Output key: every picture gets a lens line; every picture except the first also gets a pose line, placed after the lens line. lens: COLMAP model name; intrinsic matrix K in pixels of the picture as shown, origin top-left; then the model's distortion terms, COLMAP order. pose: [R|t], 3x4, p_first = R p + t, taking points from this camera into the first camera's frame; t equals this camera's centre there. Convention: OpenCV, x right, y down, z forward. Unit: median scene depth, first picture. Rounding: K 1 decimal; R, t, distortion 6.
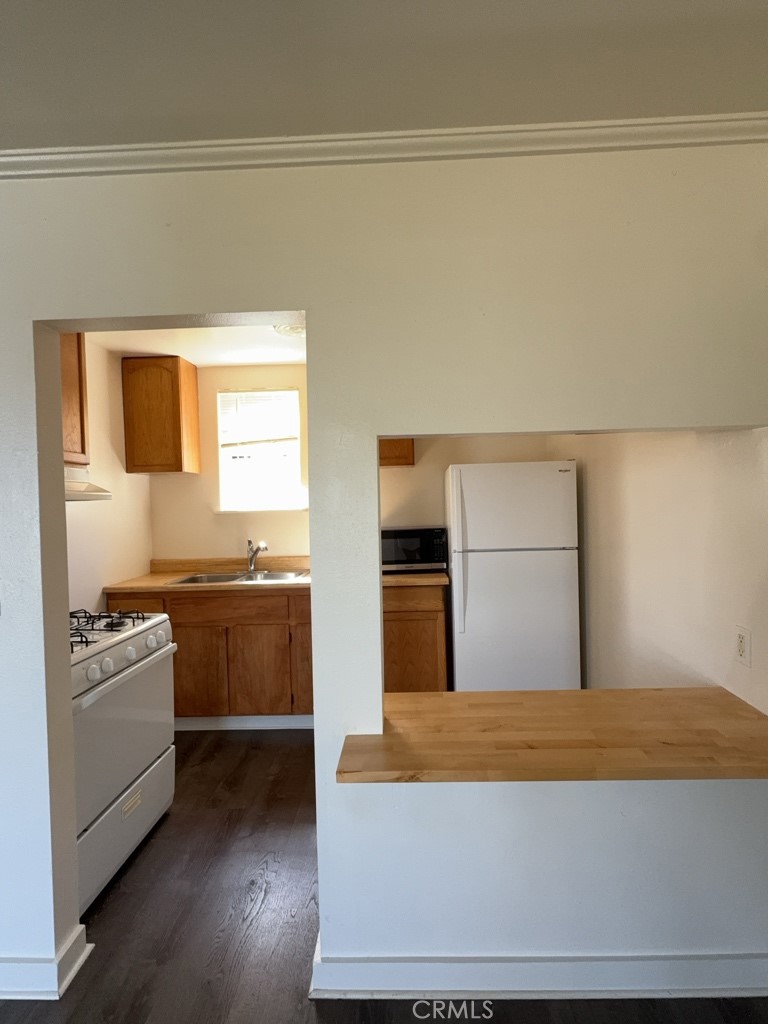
lens RADIAL K [[530.7, 0, 384.0], [0, 530.7, 512.0], [0, 0, 1]] dist [-0.000883, -0.000172]
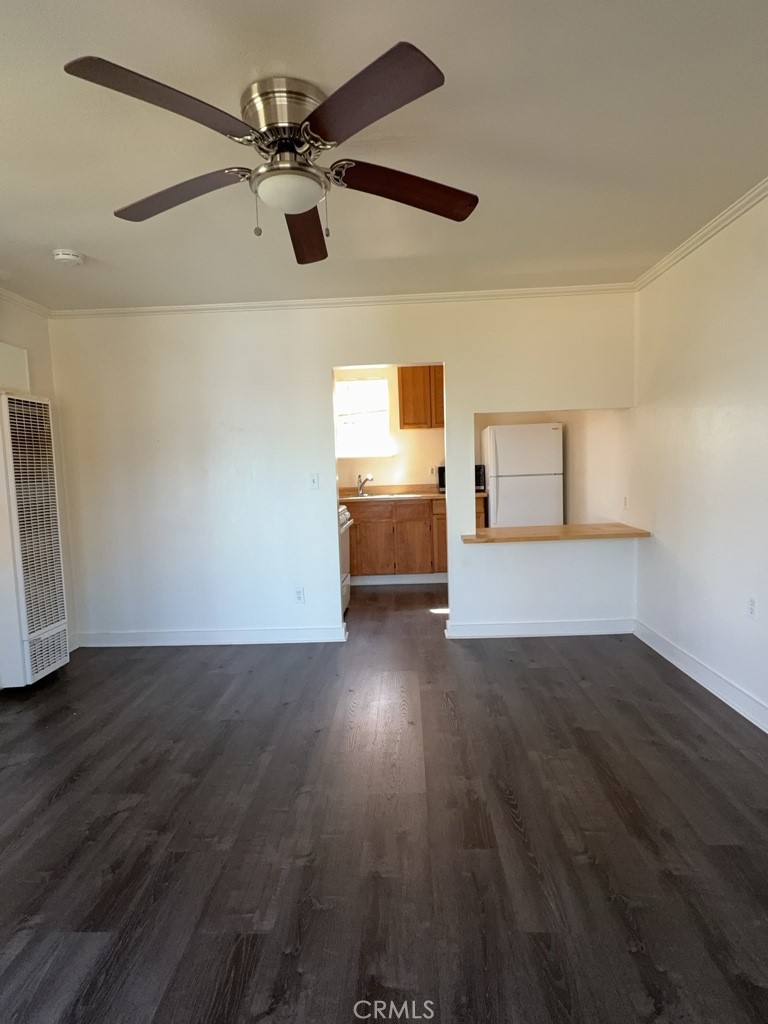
lens RADIAL K [[530.7, 0, 384.0], [0, 530.7, 512.0], [0, 0, 1]] dist [-0.000883, -0.000172]
pose [[0.999928, -0.009861, -0.006888, -0.193265], [0.010303, 0.997678, 0.067323, 0.065063], [0.006208, -0.067389, 0.997707, -0.689922]]
